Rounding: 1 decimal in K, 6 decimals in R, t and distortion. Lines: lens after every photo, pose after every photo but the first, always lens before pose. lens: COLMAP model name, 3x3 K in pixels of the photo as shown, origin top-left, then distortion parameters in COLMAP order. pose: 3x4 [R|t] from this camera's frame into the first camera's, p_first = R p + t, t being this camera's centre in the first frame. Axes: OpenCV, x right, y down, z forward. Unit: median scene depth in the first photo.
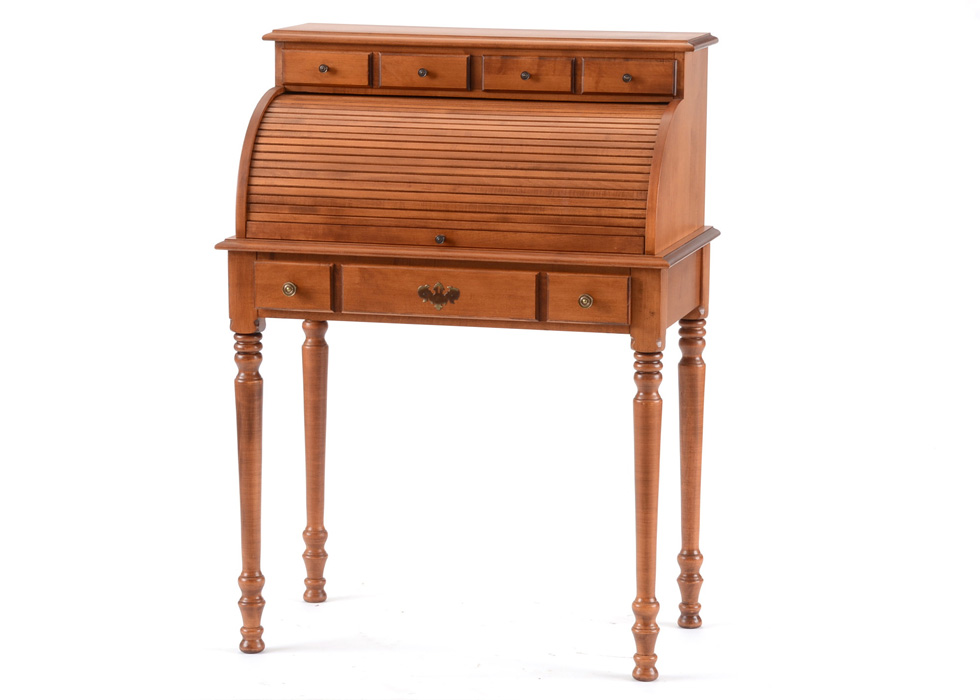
lens RADIAL K [[3733.8, 0, 540.1], [0, 3733.8, 347.5], [0, 0, 1]] dist [0.785385, 0.000000]
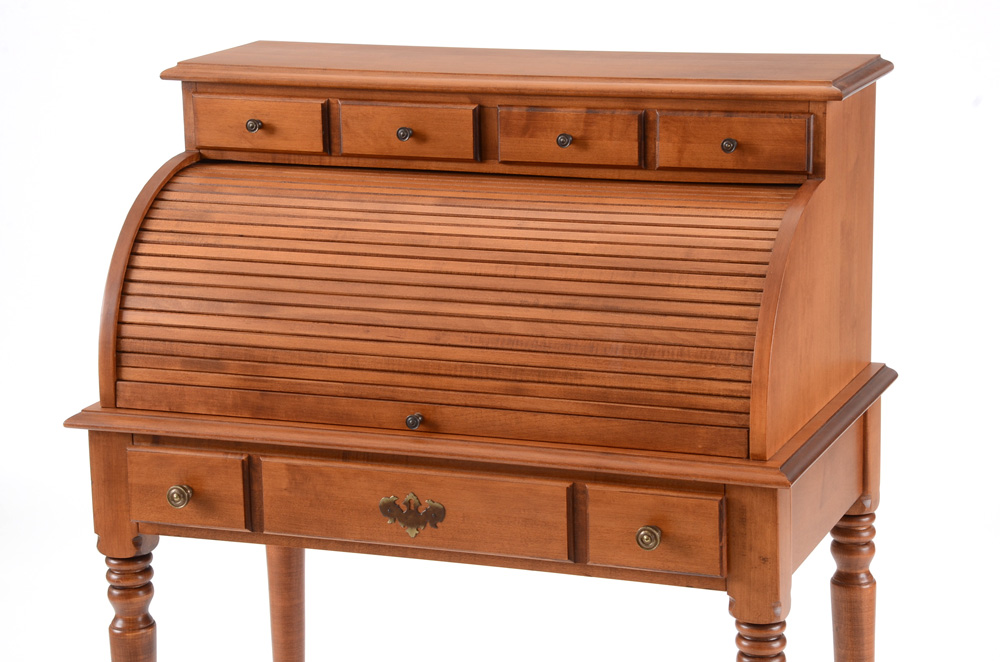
lens RADIAL K [[2773.6, 0, 511.3], [0, 2773.6, 321.6], [0, 0, 1]] dist [0.654383, 0.000000]
pose [[0.992060, -0.001014, -0.125758, 0.044751], [0.009857, 0.997518, 0.069712, -0.075110], [0.125375, -0.070398, 0.989609, 0.550800]]
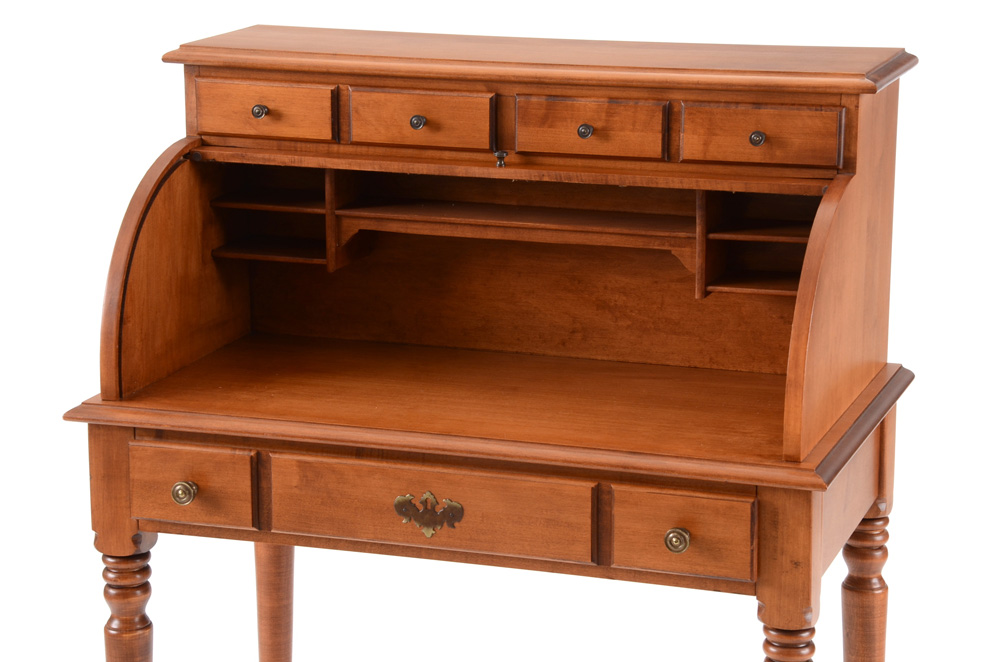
lens RADIAL K [[2773.6, 0, 508.6], [0, 2773.6, 323.7], [0, 0, 1]] dist [0.654383, 0.000000]
pose [[0.996602, 0.010855, -0.081645, 0.020421], [-0.005081, 0.997491, 0.070605, -0.073493], [0.082207, -0.069950, 0.994157, 0.560632]]
